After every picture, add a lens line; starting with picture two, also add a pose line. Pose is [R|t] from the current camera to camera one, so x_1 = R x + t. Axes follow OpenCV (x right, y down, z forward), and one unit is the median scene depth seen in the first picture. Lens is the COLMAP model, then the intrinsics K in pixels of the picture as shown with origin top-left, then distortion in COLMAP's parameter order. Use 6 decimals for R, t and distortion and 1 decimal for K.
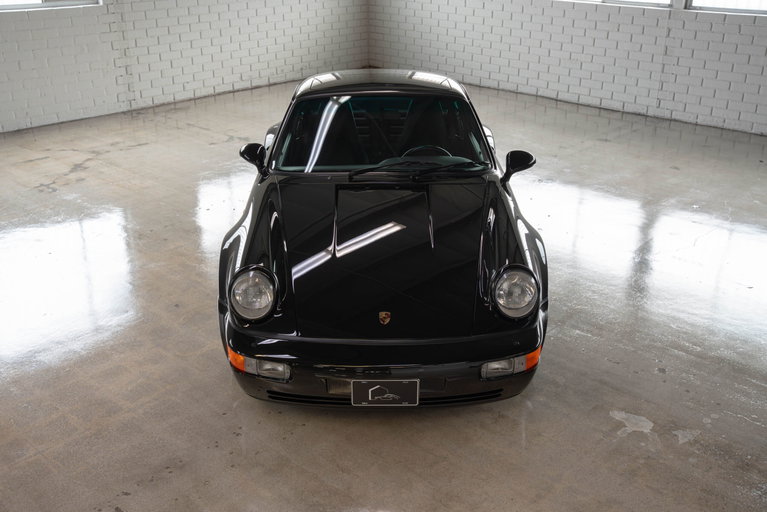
lens RADIAL K [[831.1, 0, 385.5], [0, 831.1, 267.3], [0, 0, 1]] dist [0.040046, 0.000000]
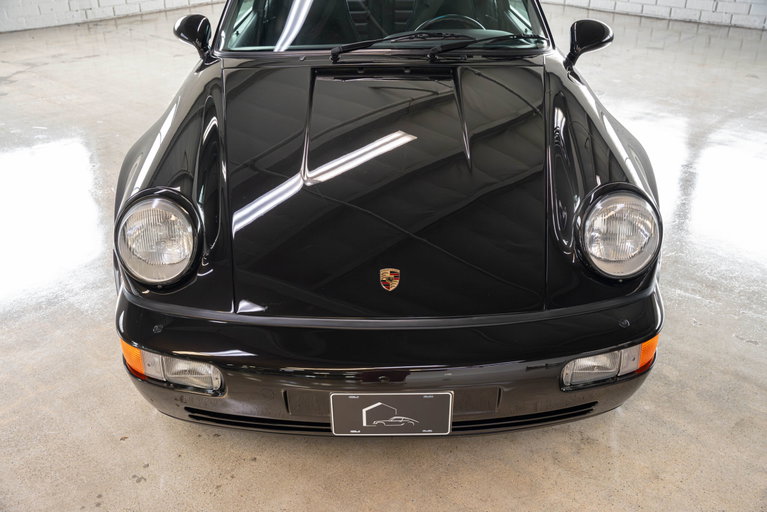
lens RADIAL K [[789.2, 0, 382.1], [0, 789.2, 257.0], [0, 0, 1]] dist [0.062183, 0.000000]
pose [[0.999943, -0.006239, -0.008685, -0.001012], [0.006723, 0.998359, 0.056878, 0.010653], [0.008316, -0.056933, 0.998343, 0.331088]]
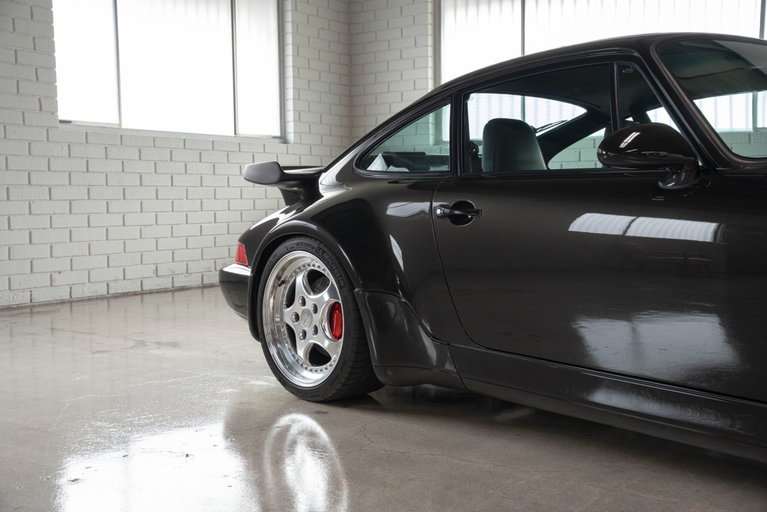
lens RADIAL K [[889.3, 0, 377.7], [0, 889.3, 259.9], [0, 0, 1]] dist [0.078252, 0.000000]
pose [[0.995034, -0.019922, 0.097517, -0.161280], [0.051330, 0.942137, -0.331276, -0.036902], [-0.085275, 0.334636, 0.938481, 0.802015]]
